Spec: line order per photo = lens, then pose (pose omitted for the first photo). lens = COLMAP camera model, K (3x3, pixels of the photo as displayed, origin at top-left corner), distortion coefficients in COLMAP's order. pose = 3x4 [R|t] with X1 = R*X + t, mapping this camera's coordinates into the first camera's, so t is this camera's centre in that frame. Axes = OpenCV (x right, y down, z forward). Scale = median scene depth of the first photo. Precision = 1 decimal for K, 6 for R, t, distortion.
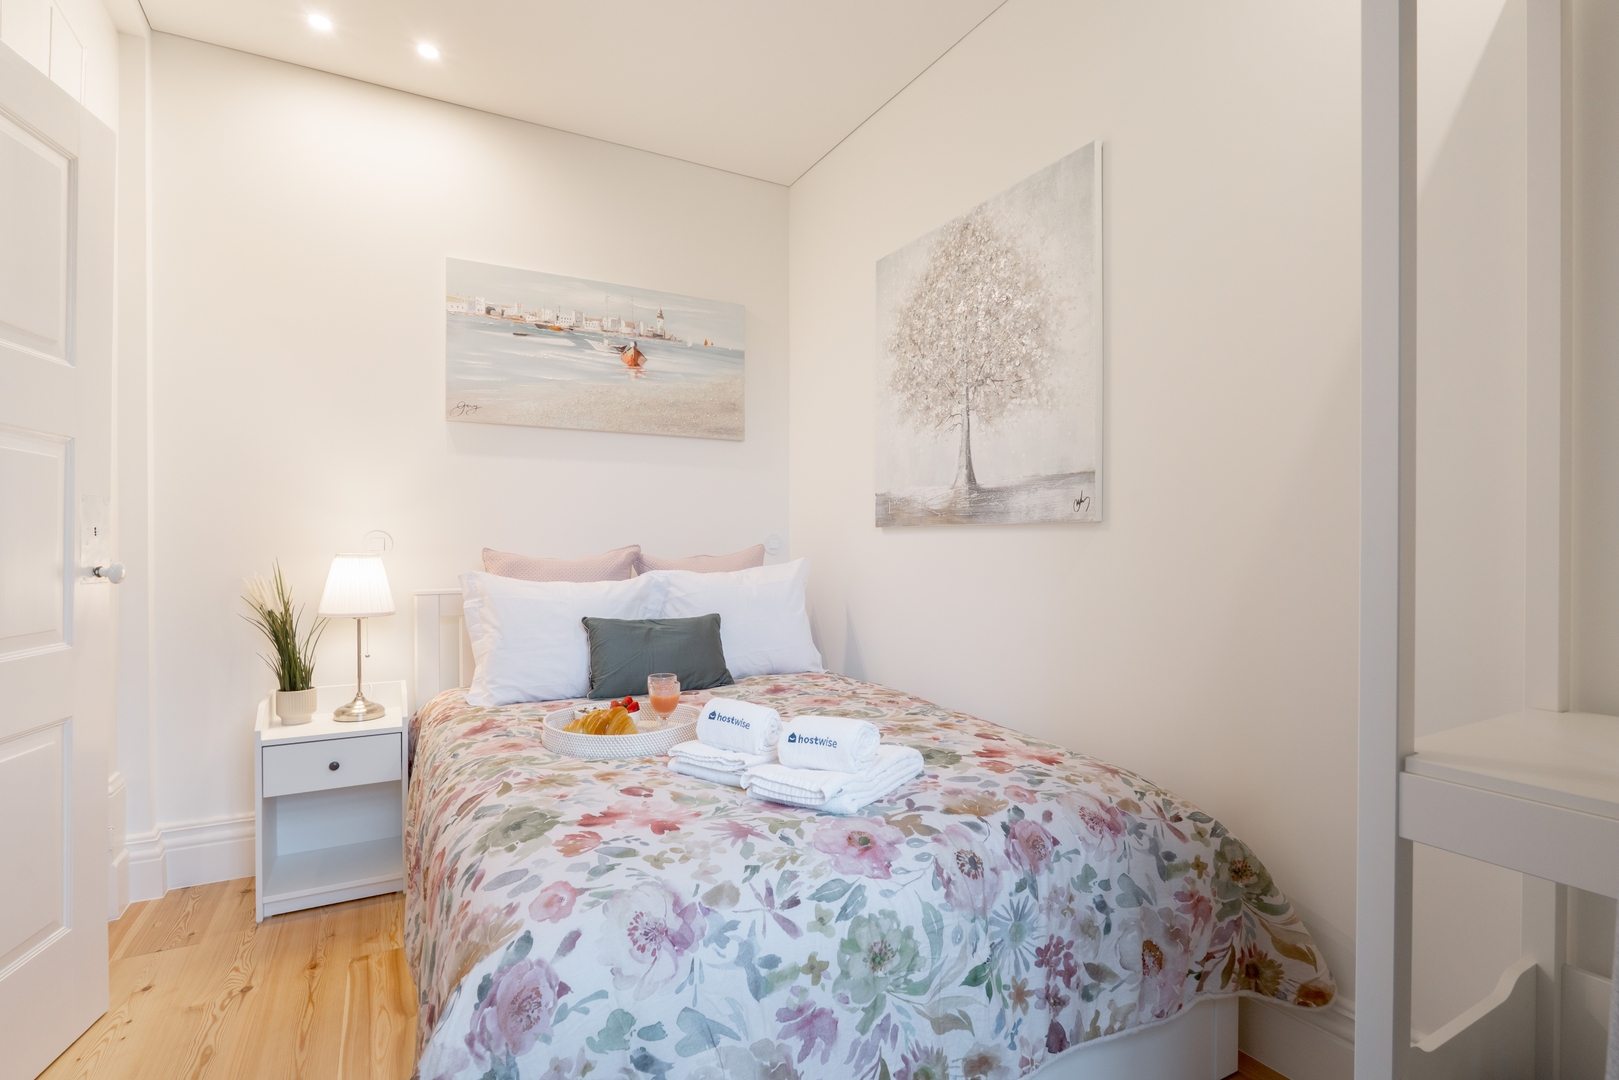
lens RADIAL K [[770.5, 0, 809.5], [0, 770.5, 540.0], [0, 0, 1]] dist [-0.001059, -0.000076]
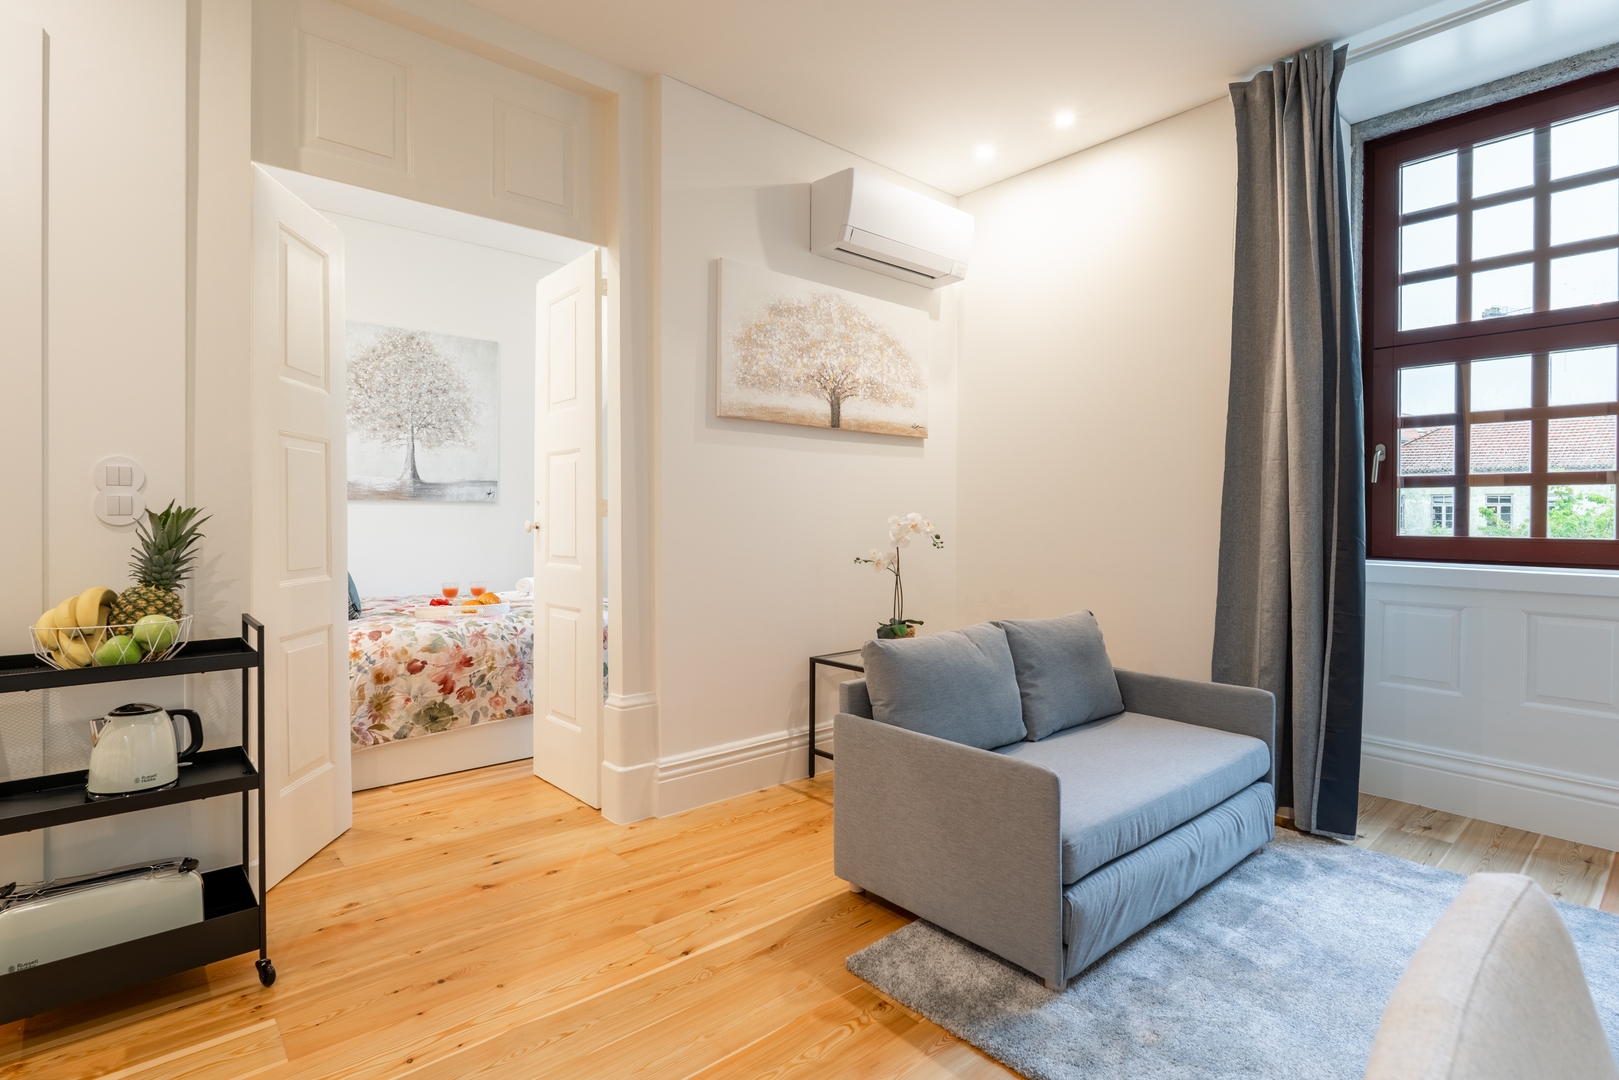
lens RADIAL K [[797.1, 0, 812.3], [0, 797.1, 522.2], [0, 0, 1]] dist [-0.001595, 0.000050]
pose [[-0.216699, -0.008060, 0.976205, -1.889774], [-0.006468, 0.999956, 0.006821, 0.012073], [-0.976217, -0.004836, -0.216741, 0.490270]]
